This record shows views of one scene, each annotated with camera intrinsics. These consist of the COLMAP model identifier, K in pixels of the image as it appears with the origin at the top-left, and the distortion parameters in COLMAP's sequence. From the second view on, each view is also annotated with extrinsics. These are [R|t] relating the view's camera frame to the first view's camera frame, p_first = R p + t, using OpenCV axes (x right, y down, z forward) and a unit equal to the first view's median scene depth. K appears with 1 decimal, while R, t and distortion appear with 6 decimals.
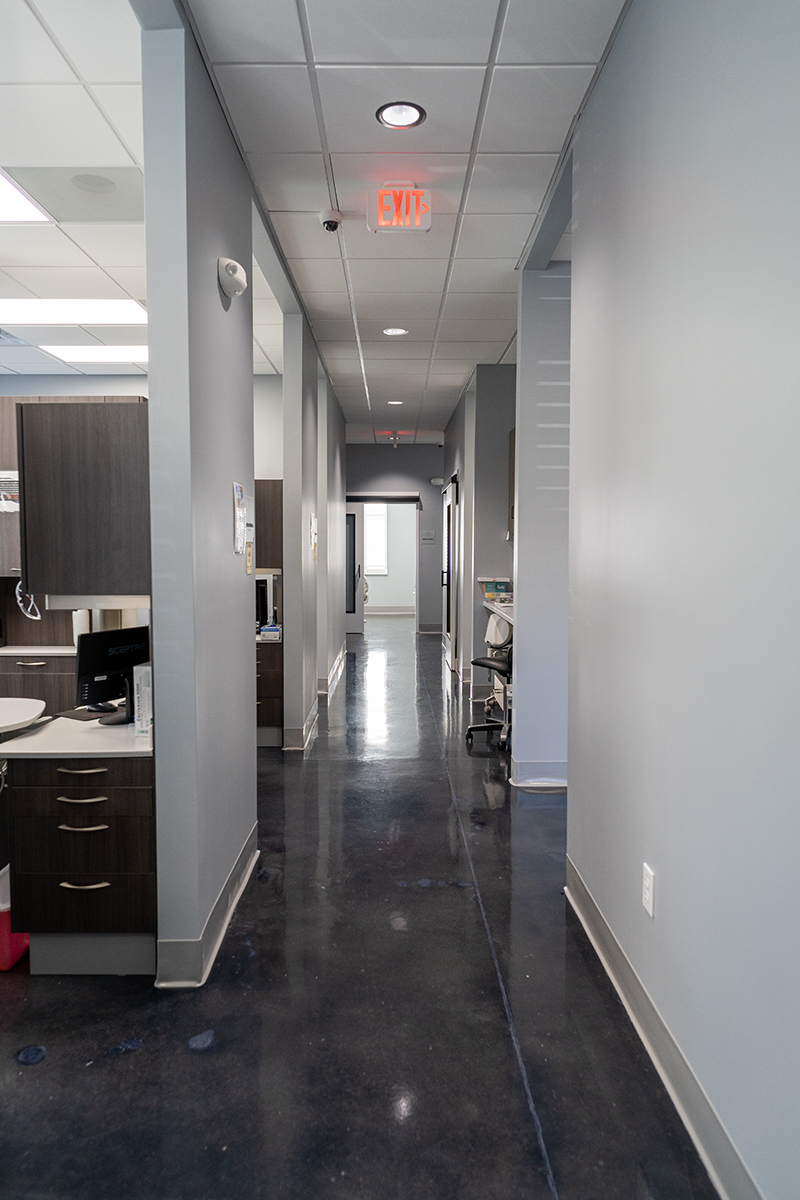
lens RADIAL K [[821.4, 0, 400.0], [0, 821.4, 600.0], [0, 0, 1]] dist [0.004071, 0.000075]
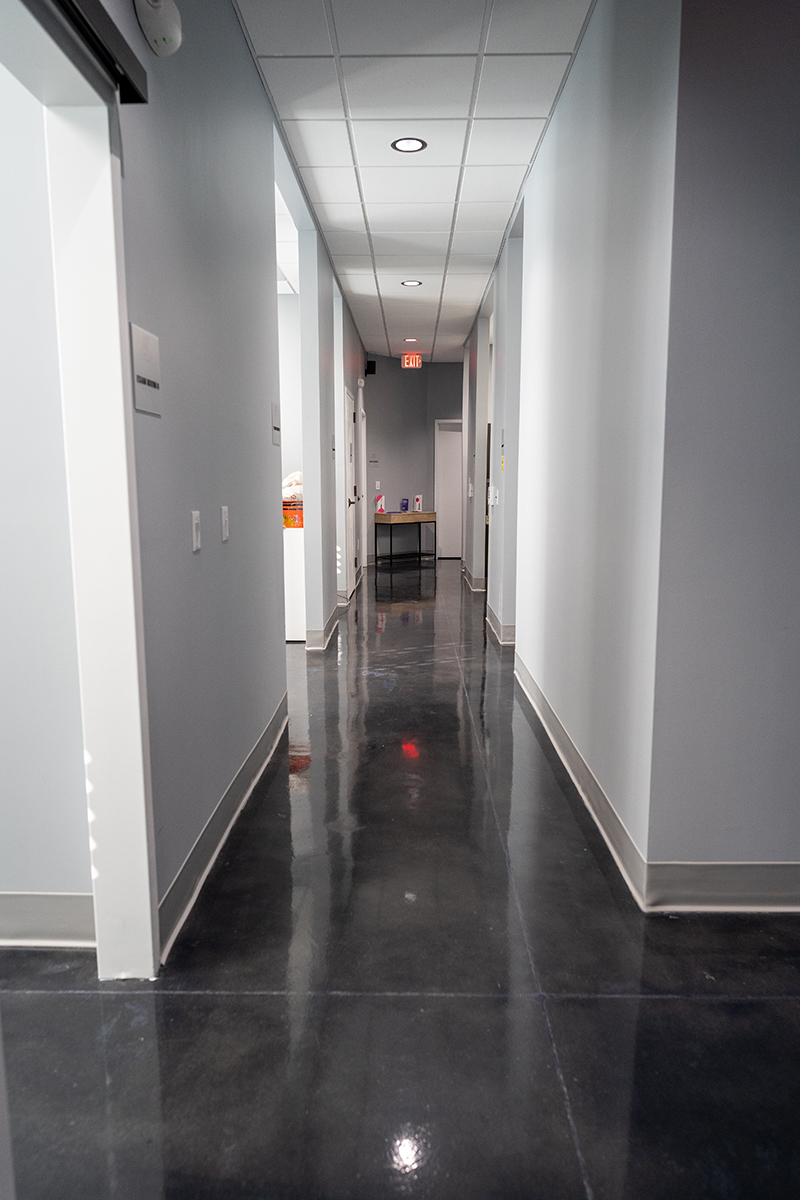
lens RADIAL K [[821.4, 0, 400.0], [0, 821.4, 600.0], [0, 0, 1]] dist [0.004071, 0.000075]
pose [[0.999776, -0.009246, -0.019020, 0.002393], [0.011179, 0.994495, 0.104183, 0.018730], [0.017952, -0.104373, 0.994376, -0.230835]]
